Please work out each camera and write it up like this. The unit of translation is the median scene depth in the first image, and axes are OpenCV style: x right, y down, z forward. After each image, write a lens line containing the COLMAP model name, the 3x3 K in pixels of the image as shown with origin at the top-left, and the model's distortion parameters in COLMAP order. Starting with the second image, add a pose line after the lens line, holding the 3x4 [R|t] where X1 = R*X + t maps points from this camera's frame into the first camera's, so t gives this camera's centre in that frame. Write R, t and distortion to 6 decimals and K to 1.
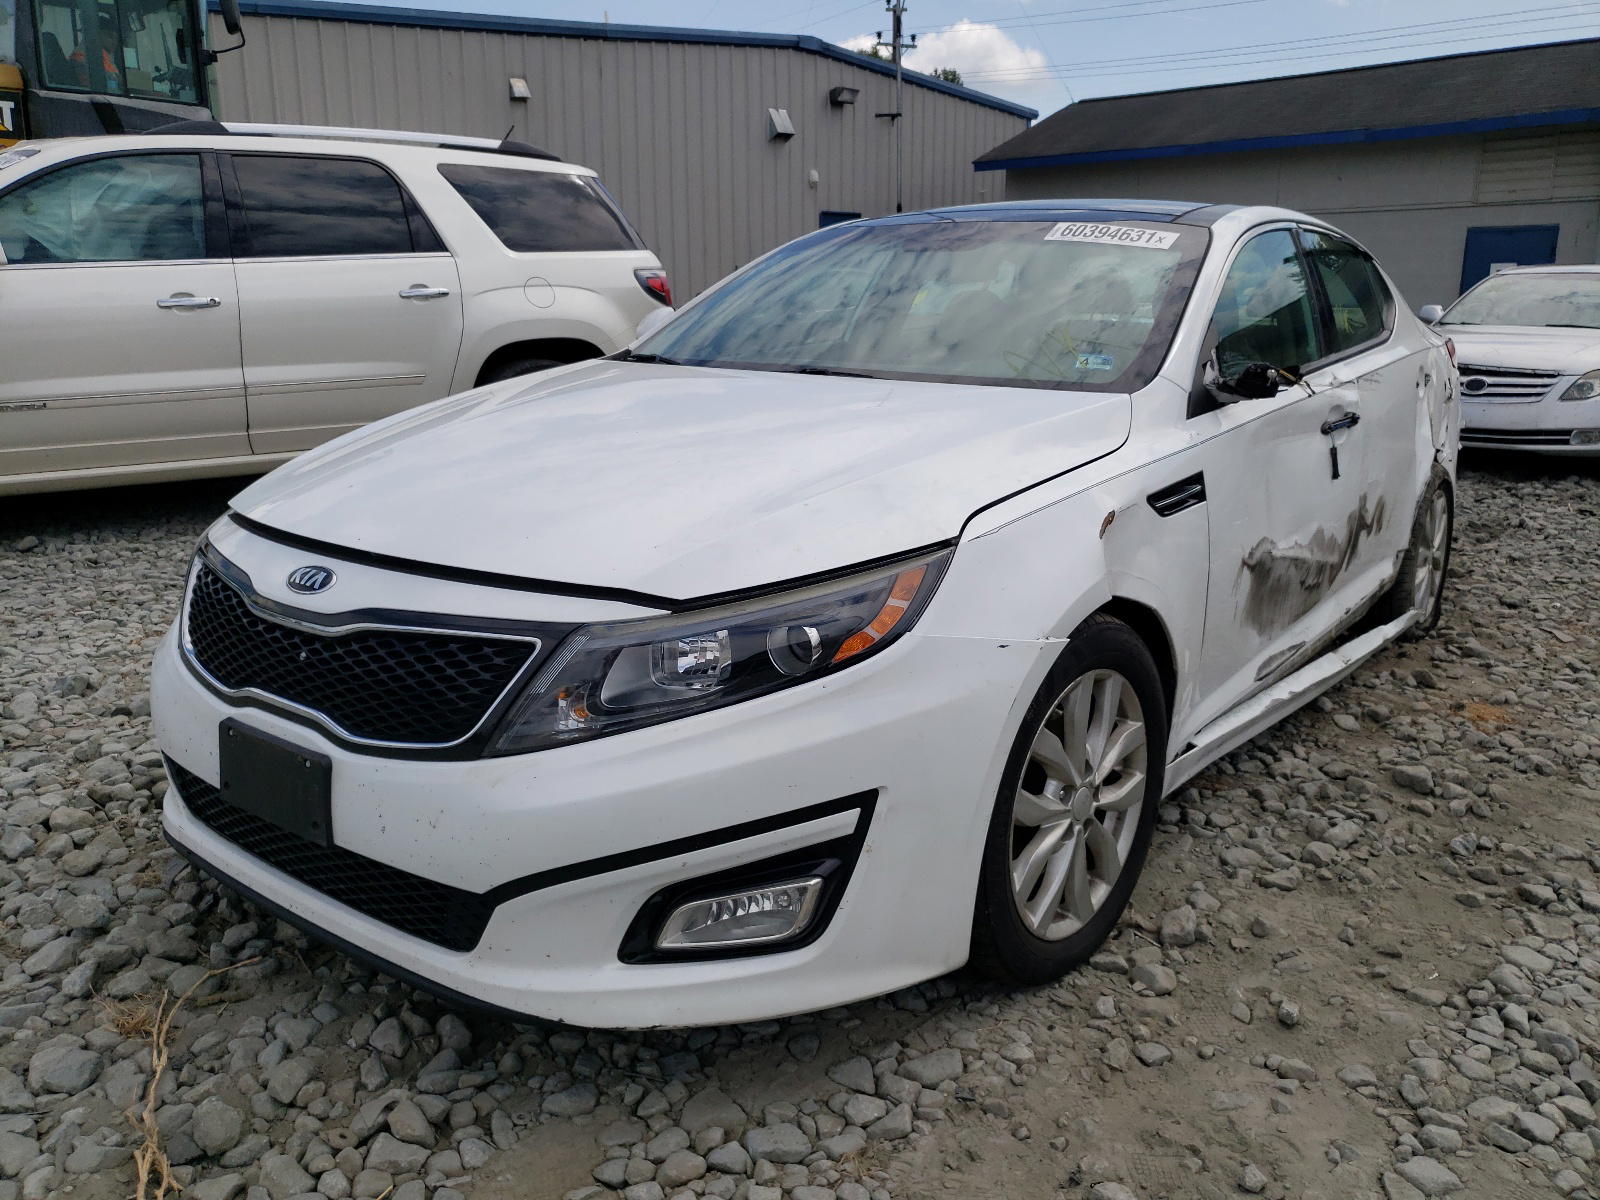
lens RADIAL K [[1238.7, 0, 806.5], [0, 1238.7, 600.5], [0, 0, 1]] dist [0.029825, -0.020625]
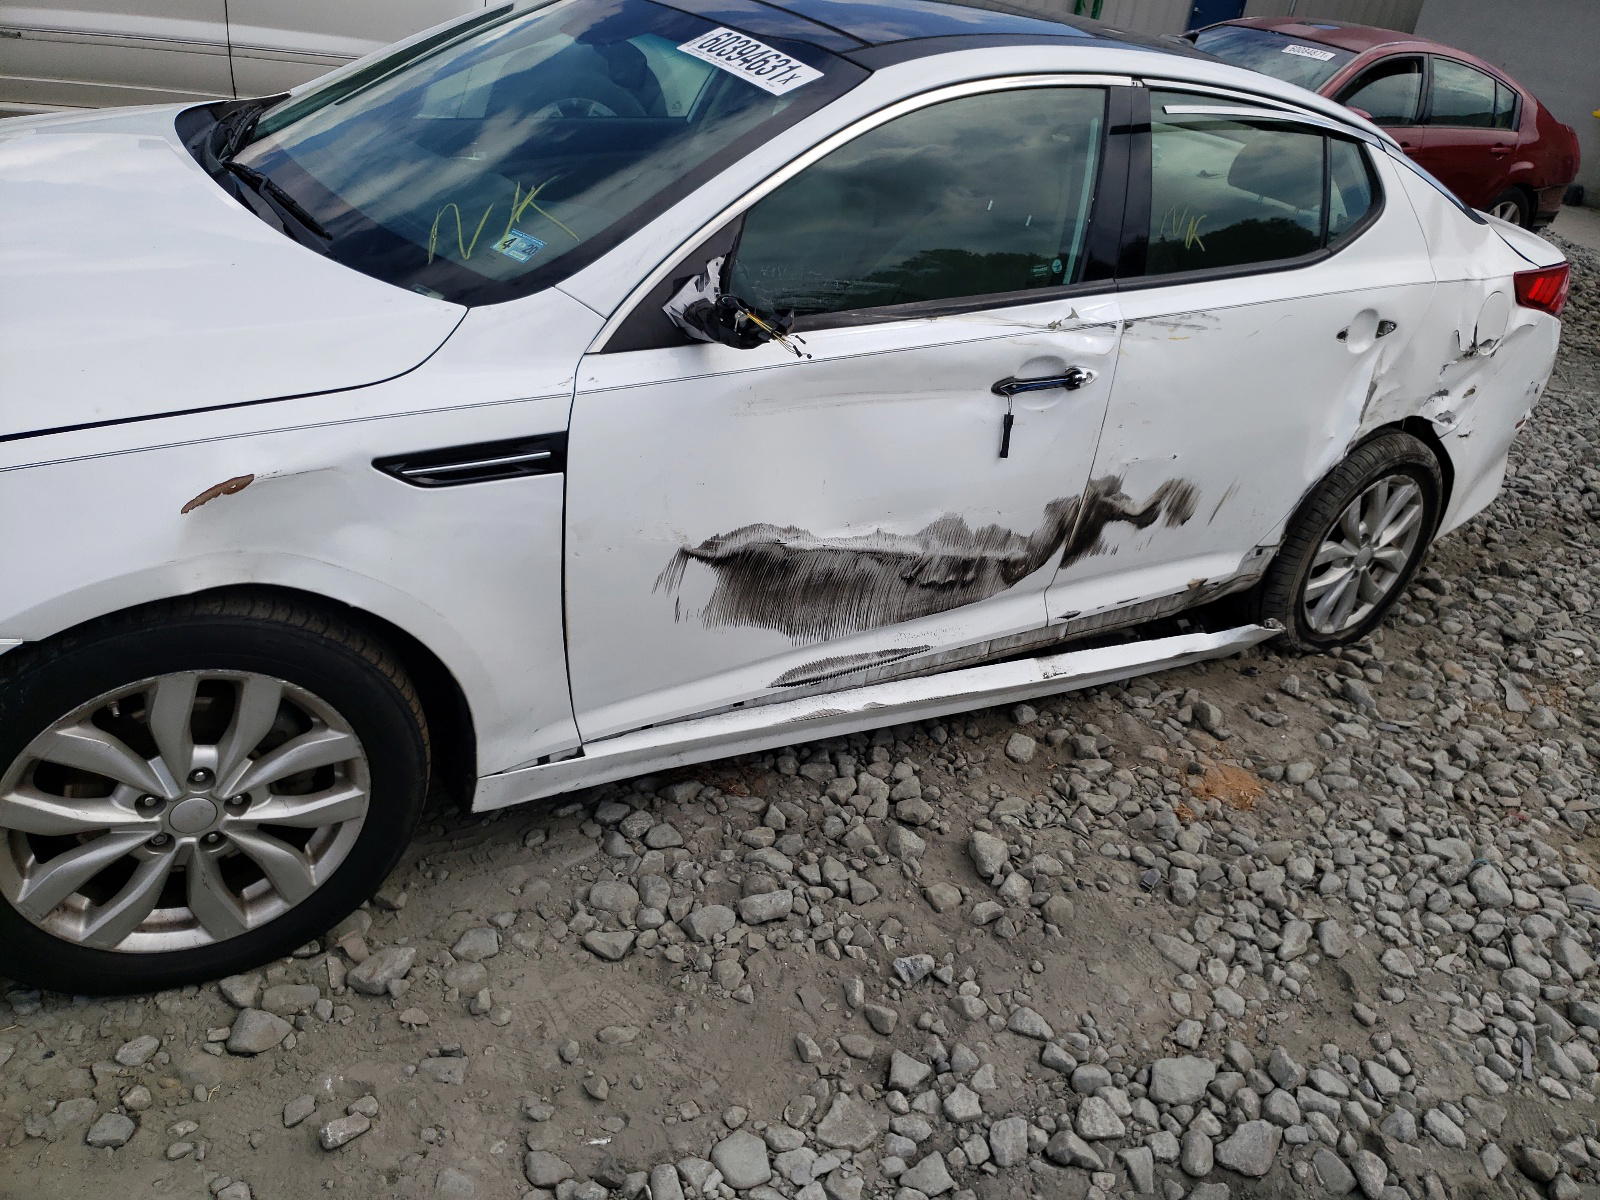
lens RADIAL K [[1238.7, 0, 798.4], [0, 1238.7, 590.0], [0, 0, 1]] dist [0.029825, -0.020625]
pose [[0.933506, 0.271203, -0.234553, 0.512048], [-0.213867, 0.946192, 0.242863, -0.177675], [0.287797, -0.176551, 0.941277, 0.257886]]
